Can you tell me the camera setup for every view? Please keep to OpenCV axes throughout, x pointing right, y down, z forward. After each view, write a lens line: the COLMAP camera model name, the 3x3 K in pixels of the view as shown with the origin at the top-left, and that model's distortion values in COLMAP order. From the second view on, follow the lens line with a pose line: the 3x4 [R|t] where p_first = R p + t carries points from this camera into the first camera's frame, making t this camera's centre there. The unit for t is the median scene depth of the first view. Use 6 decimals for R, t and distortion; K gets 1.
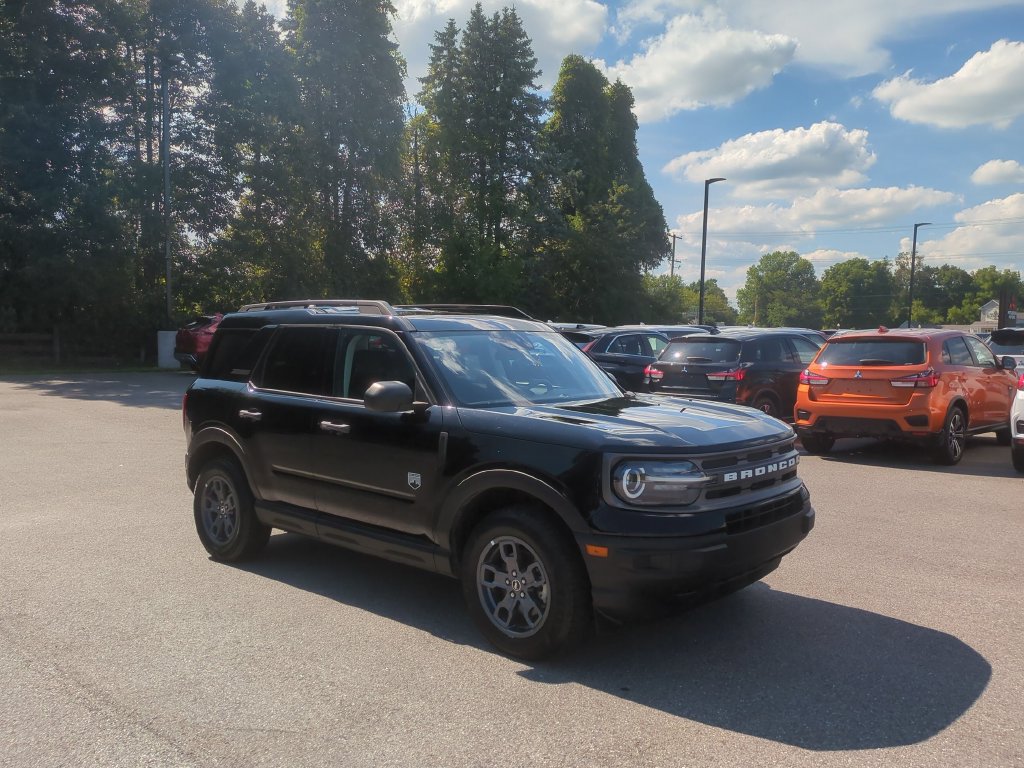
lens RADIAL K [[852.7, 0, 512.0], [0, 852.7, 384.0], [0, 0, 1]] dist [0.081536, -0.107719]
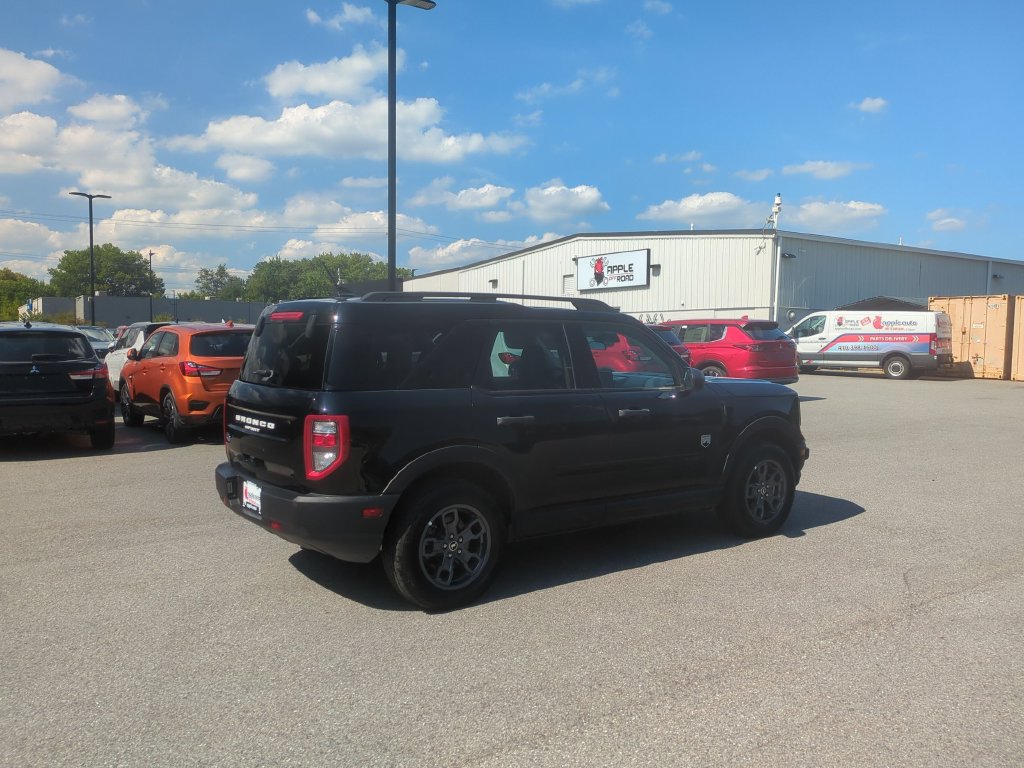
lens RADIAL K [[865.8, 0, 512.0], [0, 865.8, 384.0], [0, 0, 1]] dist [0.086082, -0.110336]
pose [[0.200640, -0.063740, 0.977589, -0.110109], [0.055511, 0.997018, 0.053613, -0.004604], [-0.978091, 0.043510, 0.203580, 0.075877]]
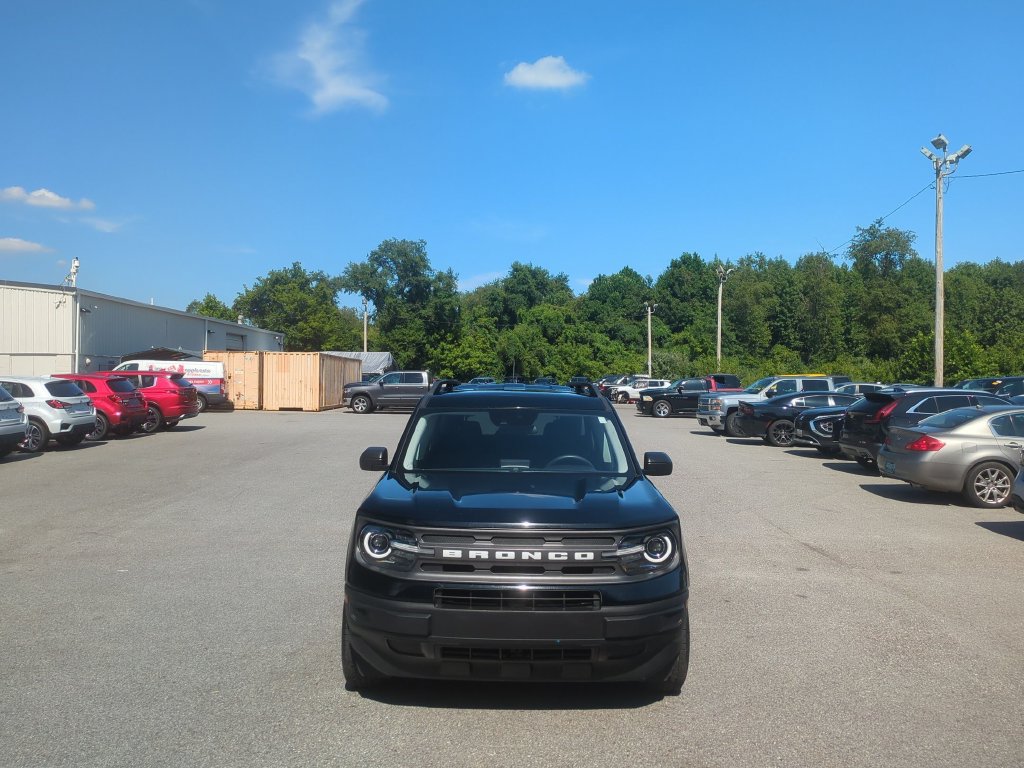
lens RADIAL K [[865.8, 0, 512.0], [0, 865.8, 384.0], [0, 0, 1]] dist [0.086082, -0.110336]
pose [[-0.675865, -0.022197, 0.736691, -0.217778], [0.031298, 0.997780, 0.058777, -0.019613], [-0.736360, 0.062782, -0.673671, 0.215335]]
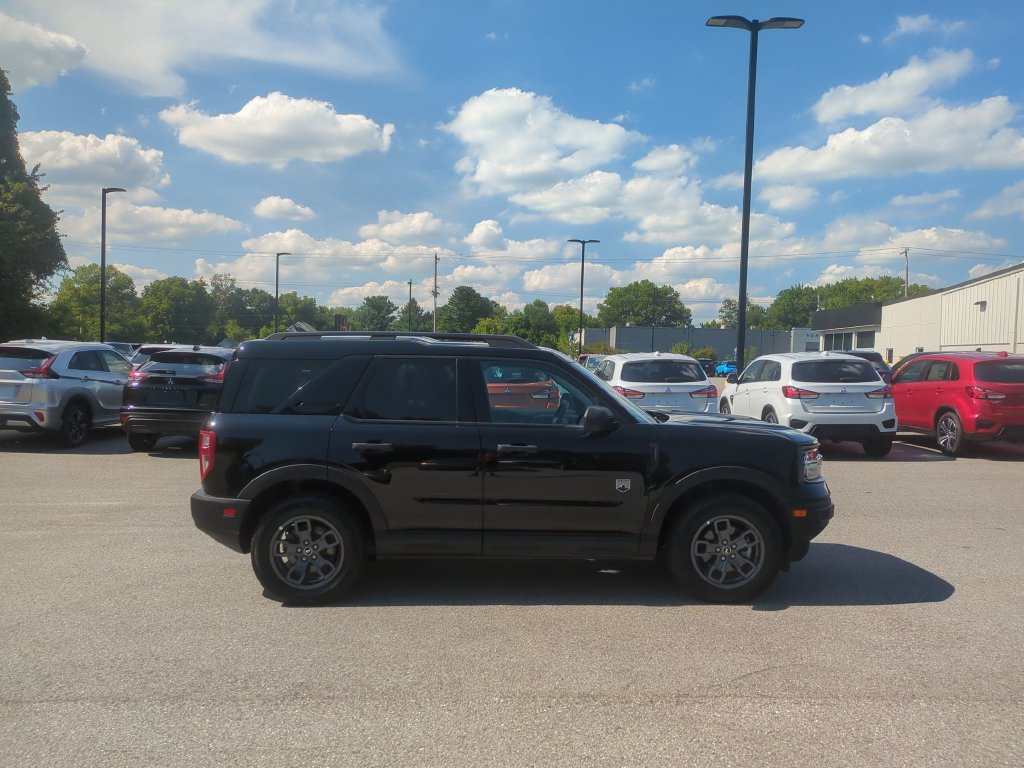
lens RADIAL K [[850.9, 0, 490.5], [0, 850.9, 381.7], [0, 0, 1]] dist [0.076021, -0.109564]
pose [[0.732853, -0.019437, 0.680109, -0.081080], [0.033966, 0.999391, -0.008039, -0.002399], [-0.679538, 0.028992, 0.733067, 0.016902]]
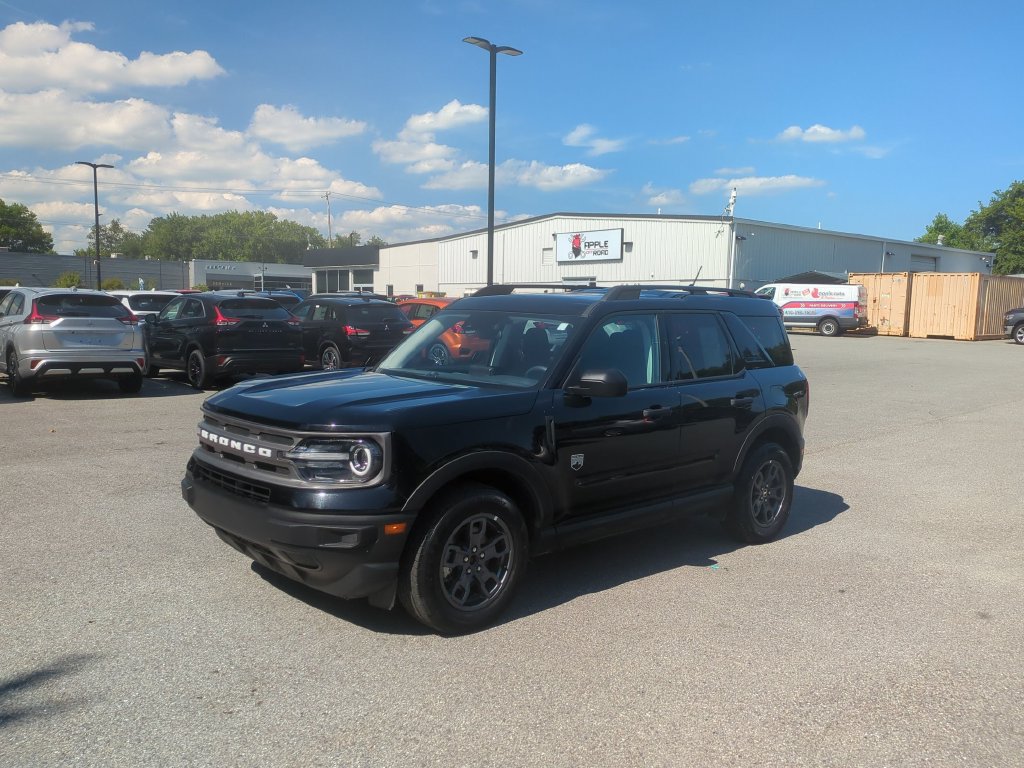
lens RADIAL K [[865.8, 0, 512.0], [0, 865.8, 384.0], [0, 0, 1]] dist [0.086082, -0.110336]
pose [[0.075396, -0.109332, 0.991142, -0.236220], [0.049223, 0.993167, 0.105811, -0.013015], [-0.995938, 0.040809, 0.080262, 0.140718]]
